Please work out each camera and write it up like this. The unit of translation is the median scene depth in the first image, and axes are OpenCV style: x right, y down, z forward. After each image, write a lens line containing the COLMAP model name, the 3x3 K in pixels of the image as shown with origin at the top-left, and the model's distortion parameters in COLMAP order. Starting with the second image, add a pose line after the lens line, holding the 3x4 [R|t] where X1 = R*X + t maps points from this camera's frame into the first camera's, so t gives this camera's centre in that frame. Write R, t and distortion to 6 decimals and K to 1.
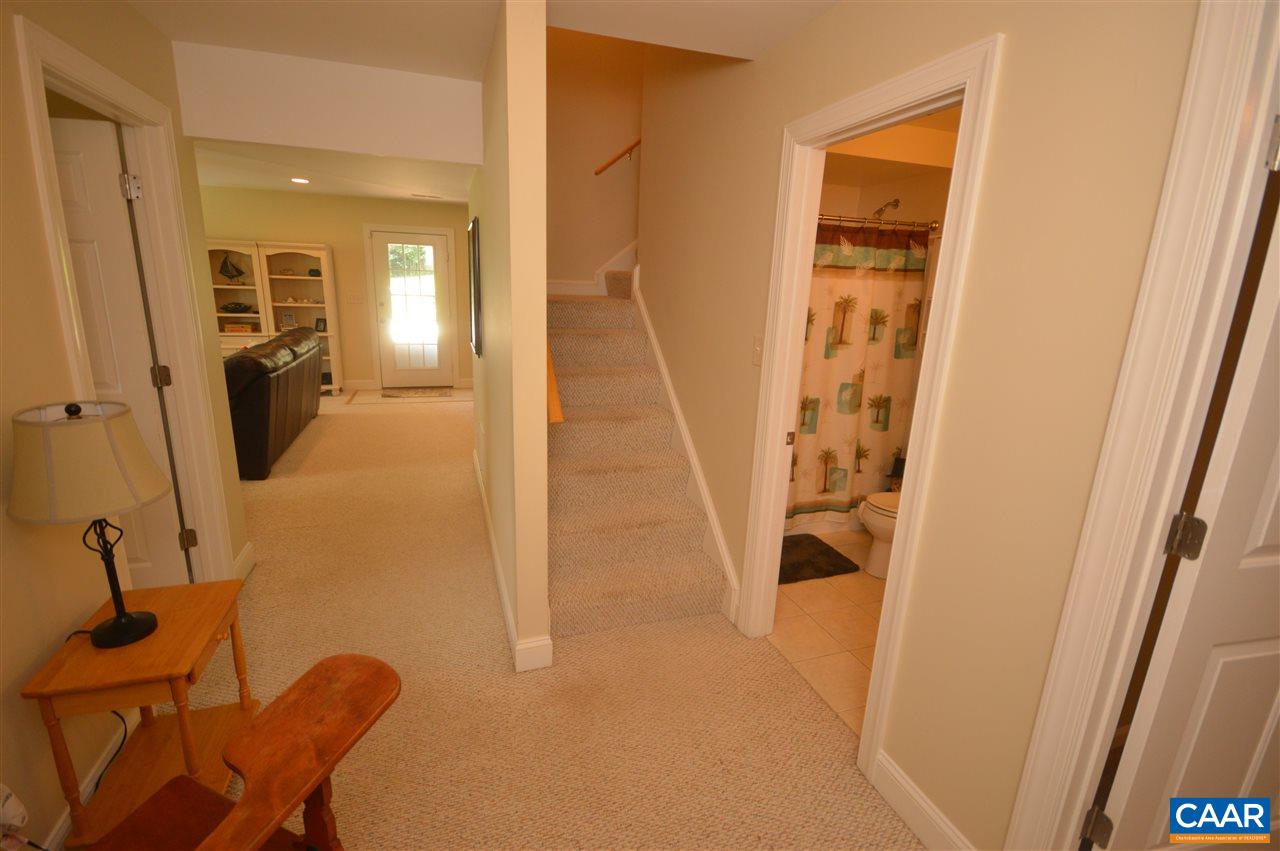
lens RADIAL K [[571.4, 0, 634.4], [0, 571.4, 427.5], [0, 0, 1]] dist [-0.002643, -0.003146]
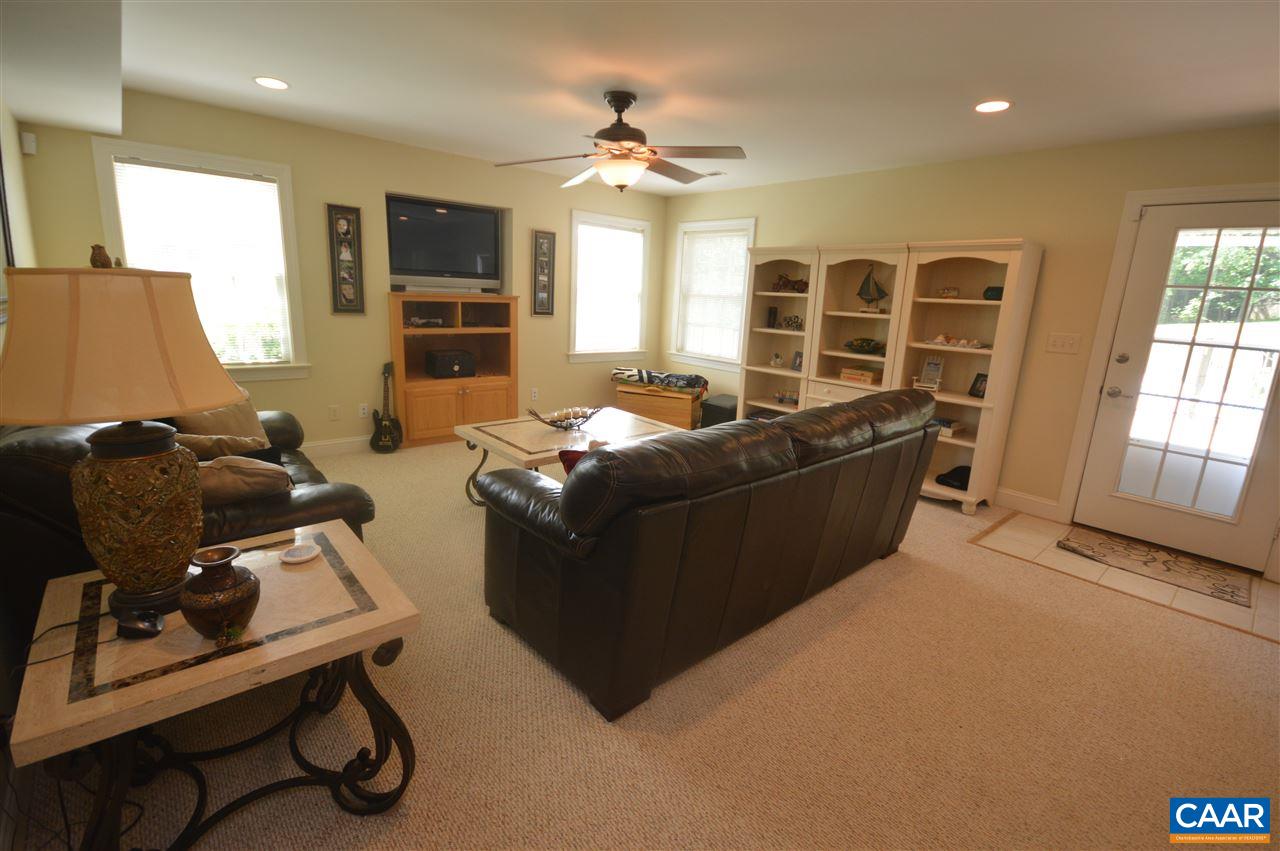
lens RADIAL K [[571.4, 0, 630.6], [0, 571.4, 426.7], [0, 0, 1]] dist [-0.002643, -0.003146]
pose [[0.392386, 0.186856, -0.900621, -0.178025], [-0.260466, 0.961642, 0.086035, -0.103224], [0.882151, 0.200823, 0.426005, 0.483021]]
